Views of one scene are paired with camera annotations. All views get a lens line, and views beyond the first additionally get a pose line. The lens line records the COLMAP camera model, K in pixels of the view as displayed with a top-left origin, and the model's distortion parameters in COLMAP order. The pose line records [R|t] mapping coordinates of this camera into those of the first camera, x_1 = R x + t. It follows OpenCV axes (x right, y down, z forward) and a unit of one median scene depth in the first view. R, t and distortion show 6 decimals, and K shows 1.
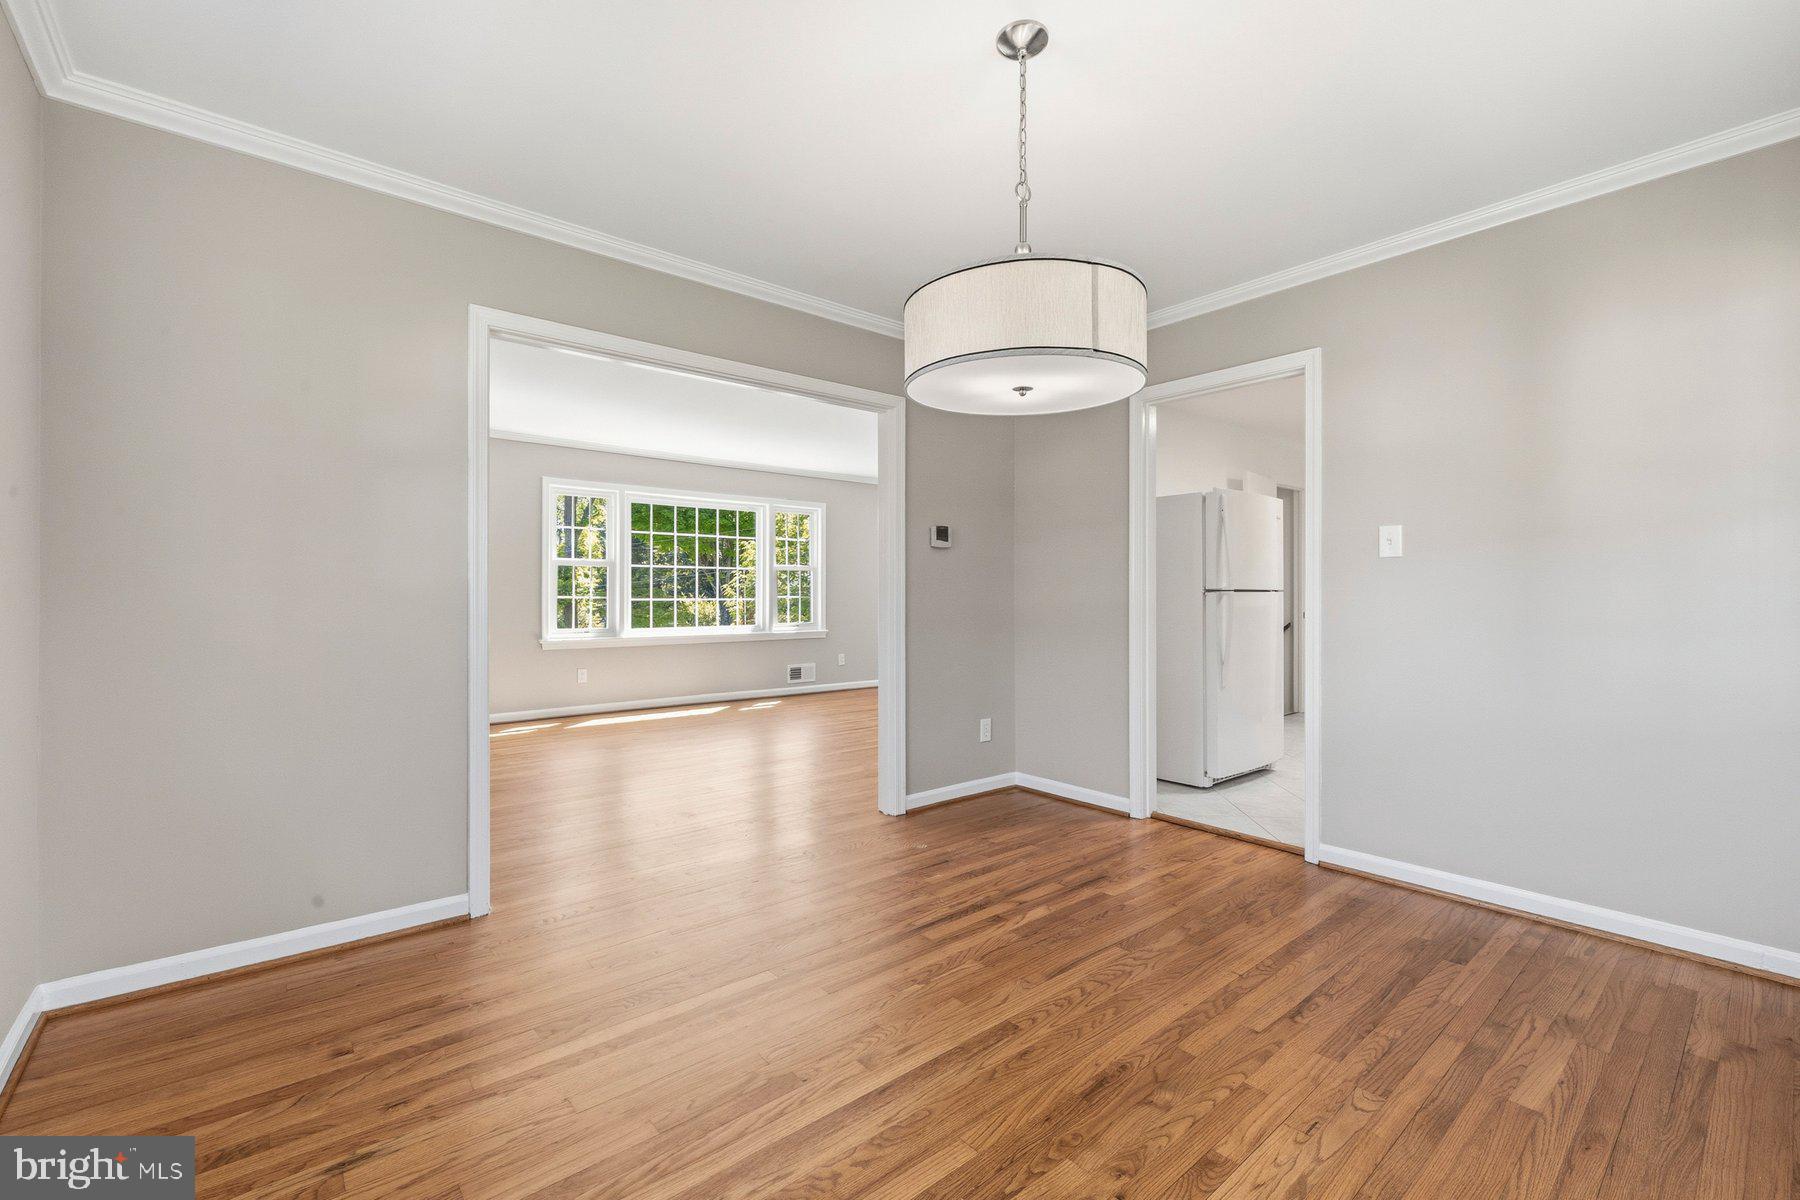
lens RADIAL K [[761.5, 0, 899.3], [0, 761.5, 596.3], [0, 0, 1]] dist [-0.000270, -0.000146]
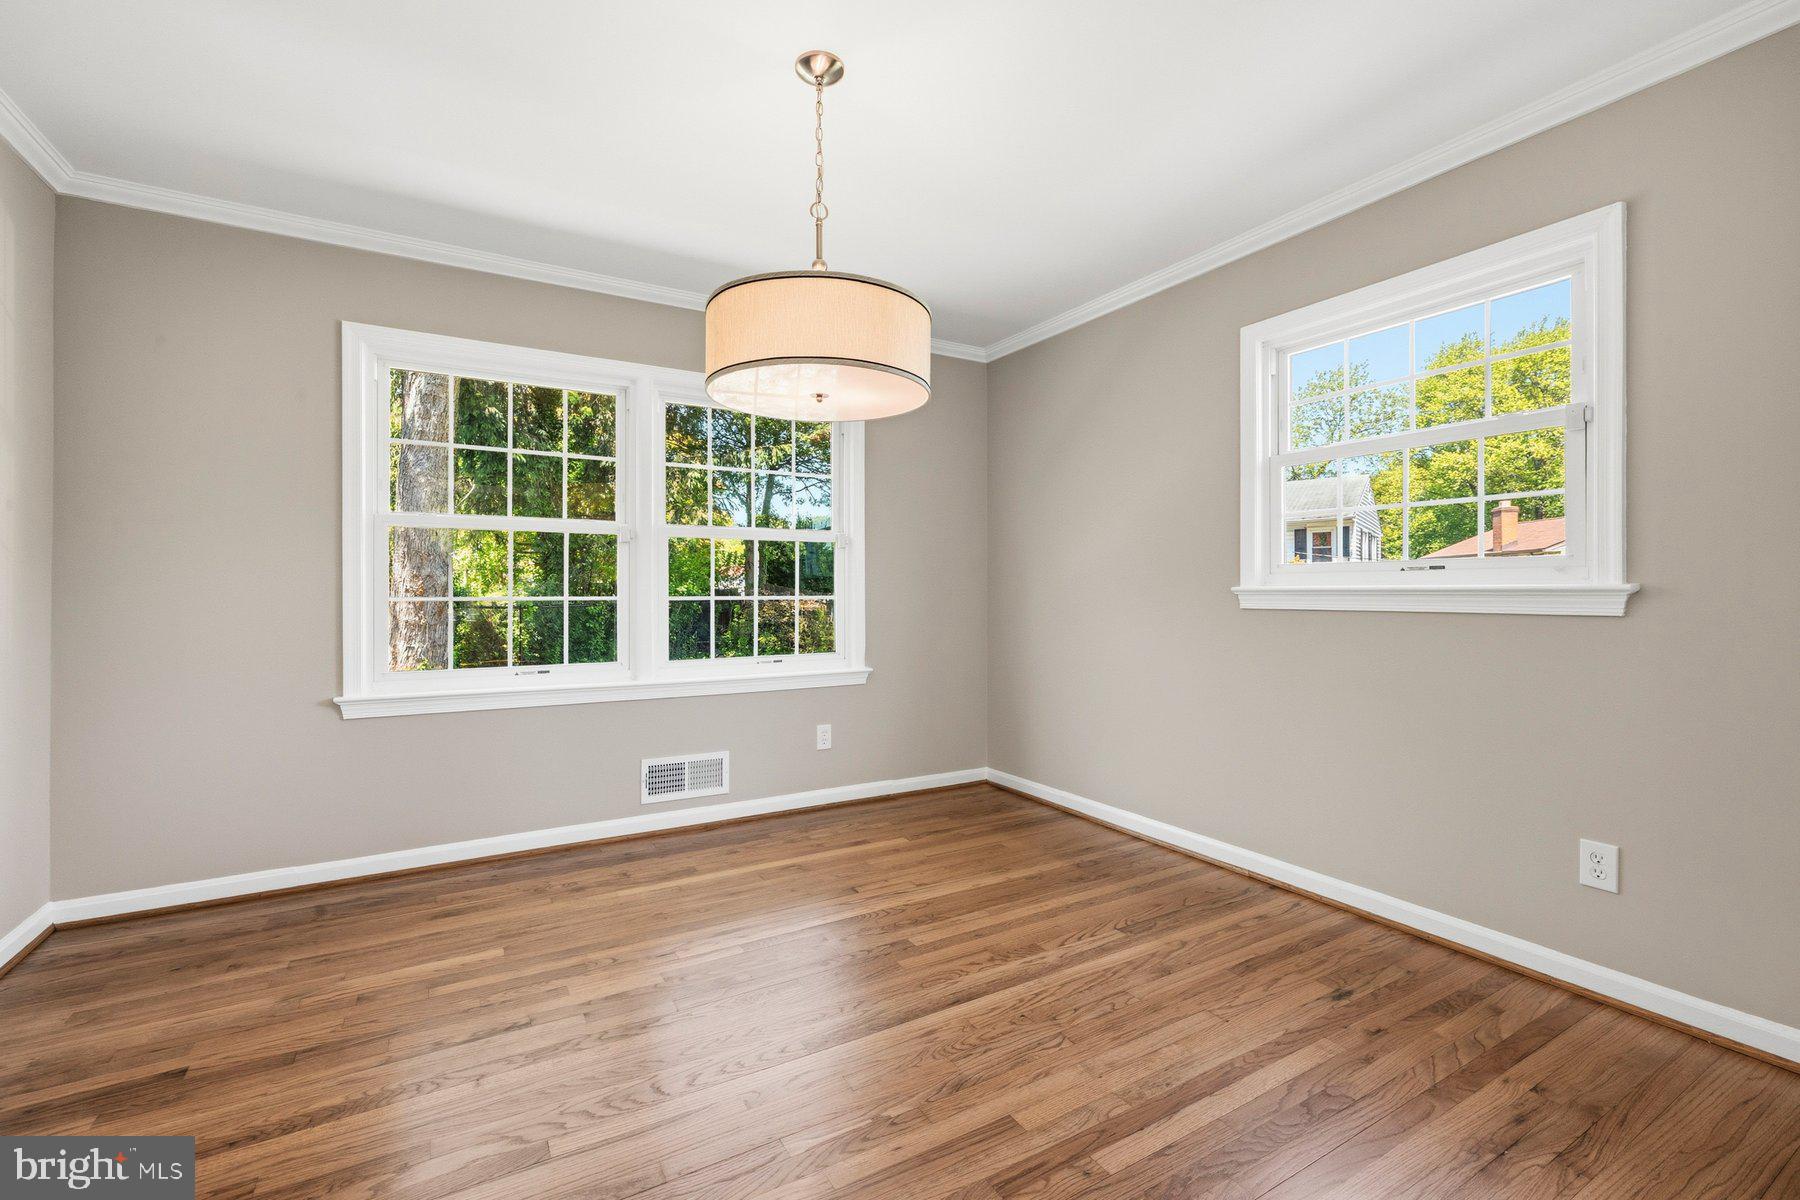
lens RADIAL K [[761.5, 0, 899.3], [0, 761.5, 596.3], [0, 0, 1]] dist [-0.000270, -0.000146]
pose [[-0.984782, 0.000821, 0.173792, -0.133708], [0.001908, 0.999980, 0.006089, 0.000748], [-0.173784, 0.006328, -0.984763, 2.035602]]
